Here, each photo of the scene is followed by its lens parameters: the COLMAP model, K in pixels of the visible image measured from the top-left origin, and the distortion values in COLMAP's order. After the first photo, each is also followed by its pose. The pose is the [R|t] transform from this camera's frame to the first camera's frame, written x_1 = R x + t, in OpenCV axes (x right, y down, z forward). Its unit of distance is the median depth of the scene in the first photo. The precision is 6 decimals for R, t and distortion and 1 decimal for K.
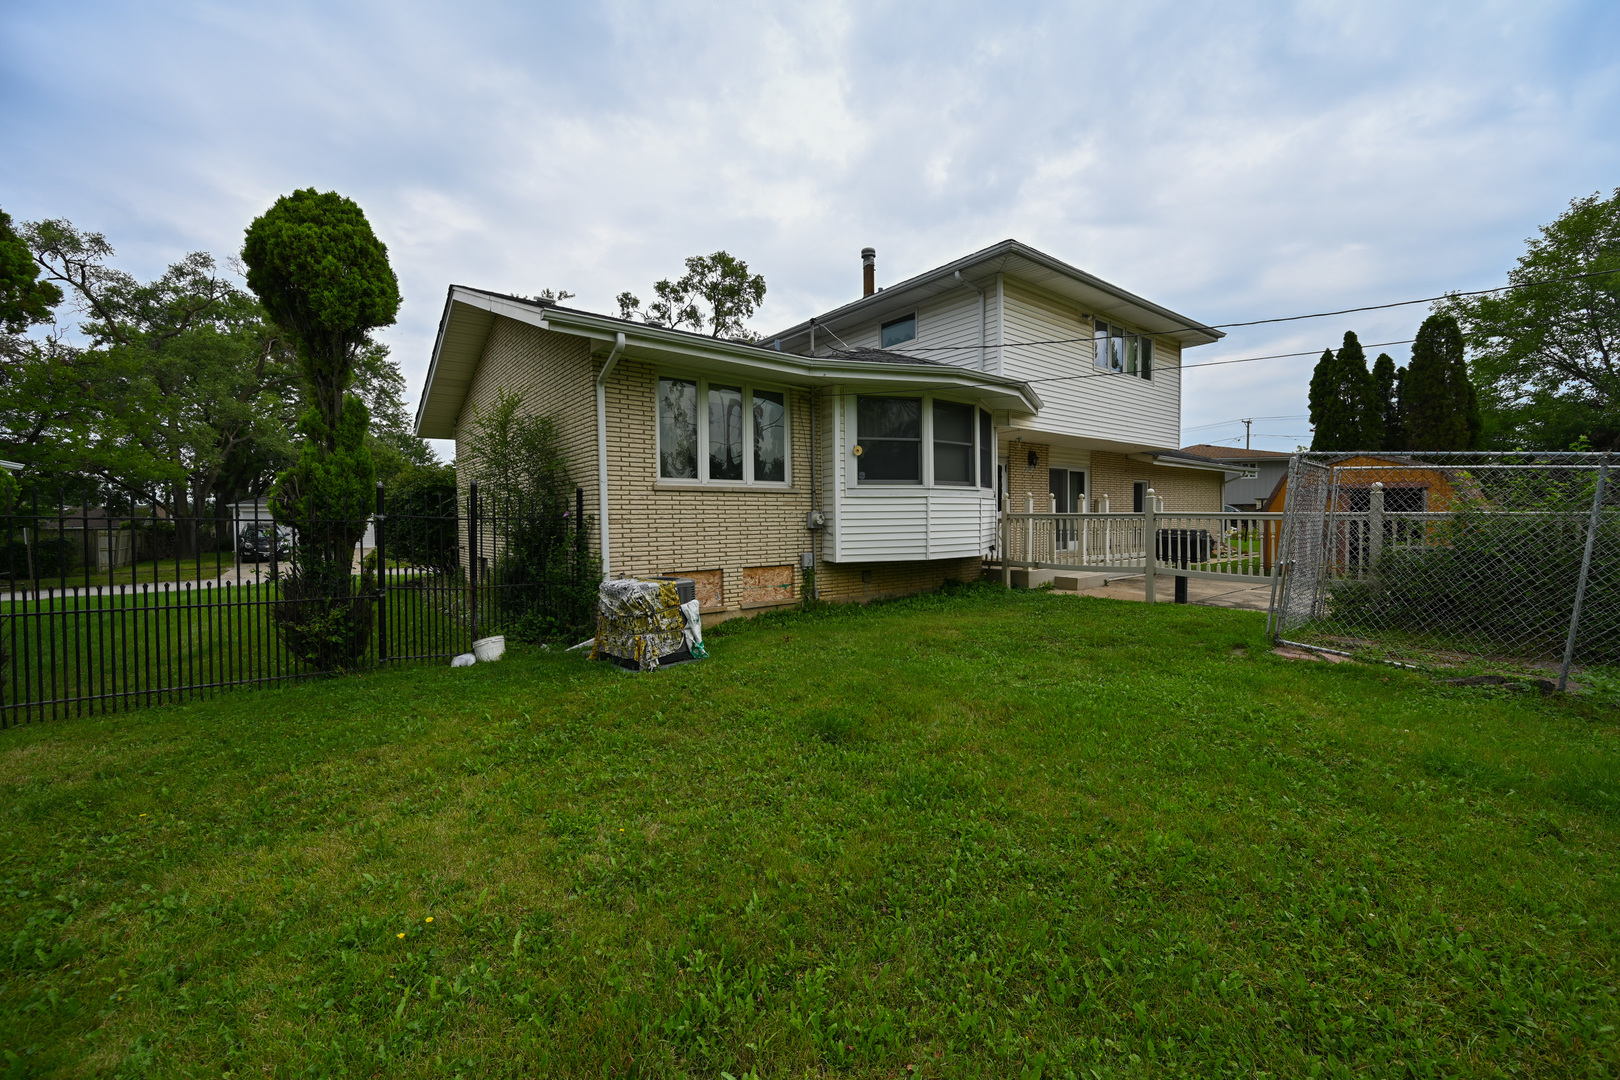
lens RADIAL K [[665.4, 0, 809.9], [0, 665.4, 533.2], [0, 0, 1]] dist [0.002817, -0.000145]
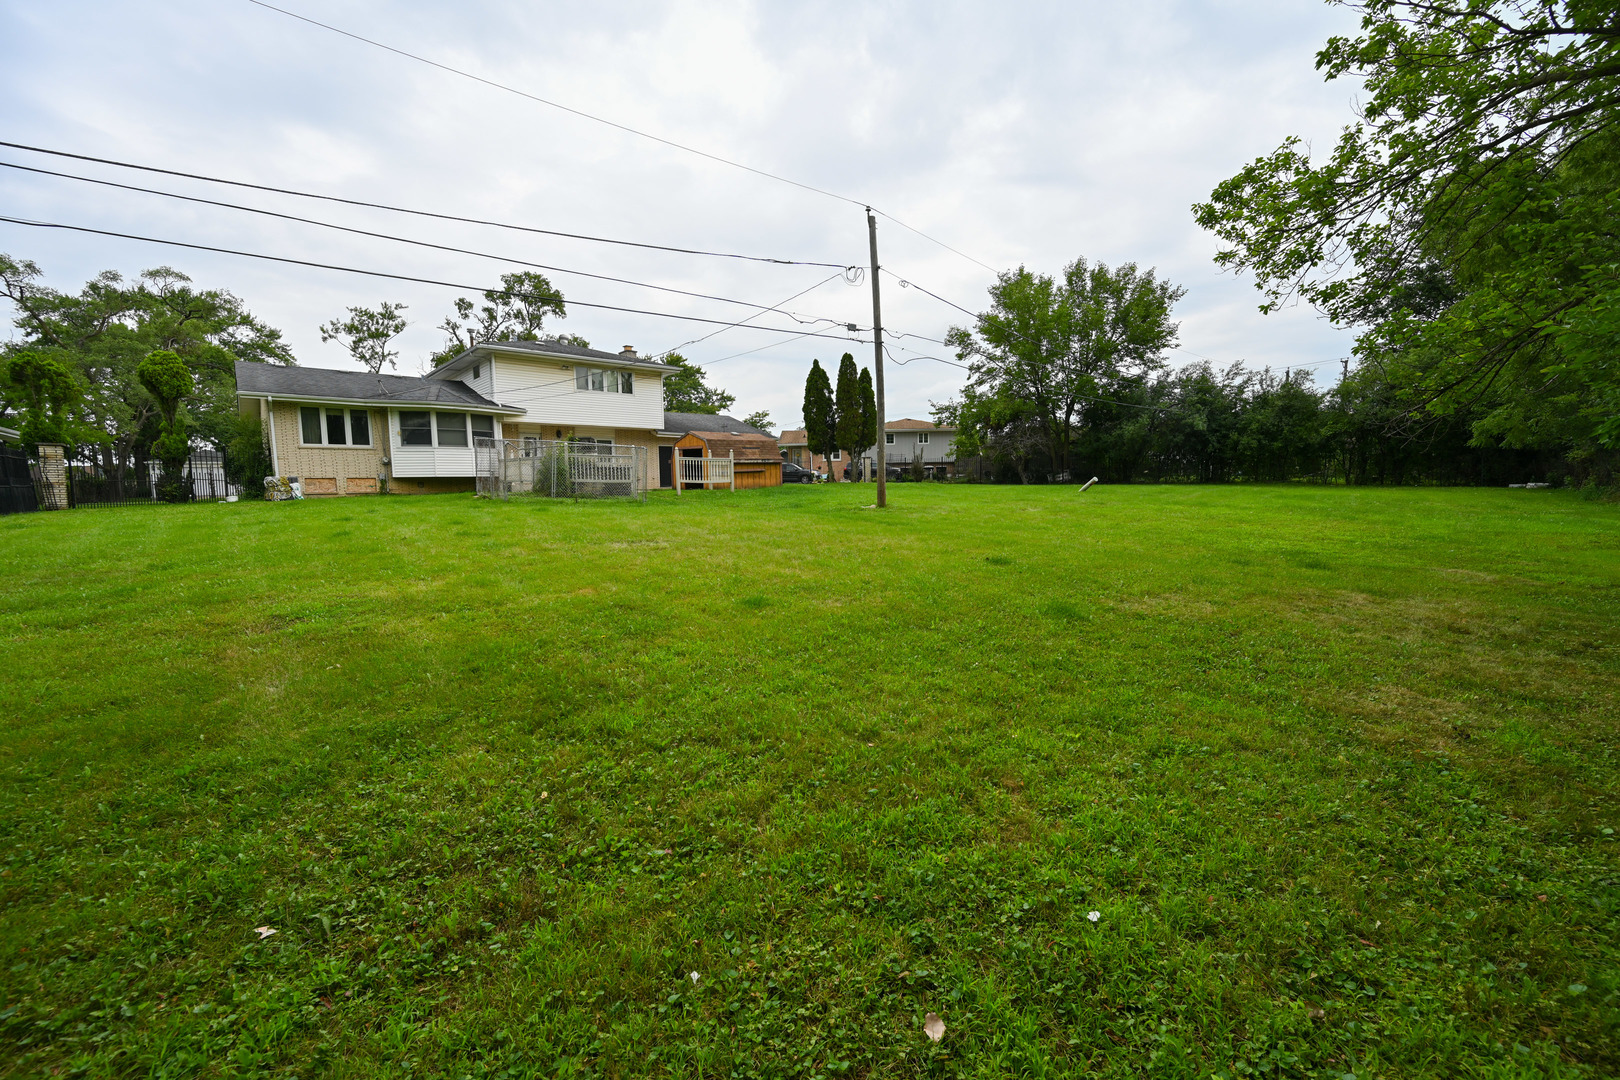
lens RADIAL K [[665.4, 0, 810.7], [0, 665.4, 539.8], [0, 0, 1]] dist [0.002817, -0.000145]
pose [[0.998181, -0.006497, 0.059944, 0.454362], [0.002764, 0.998064, 0.062135, 0.039708], [-0.060232, -0.061856, 0.996266, -0.507946]]
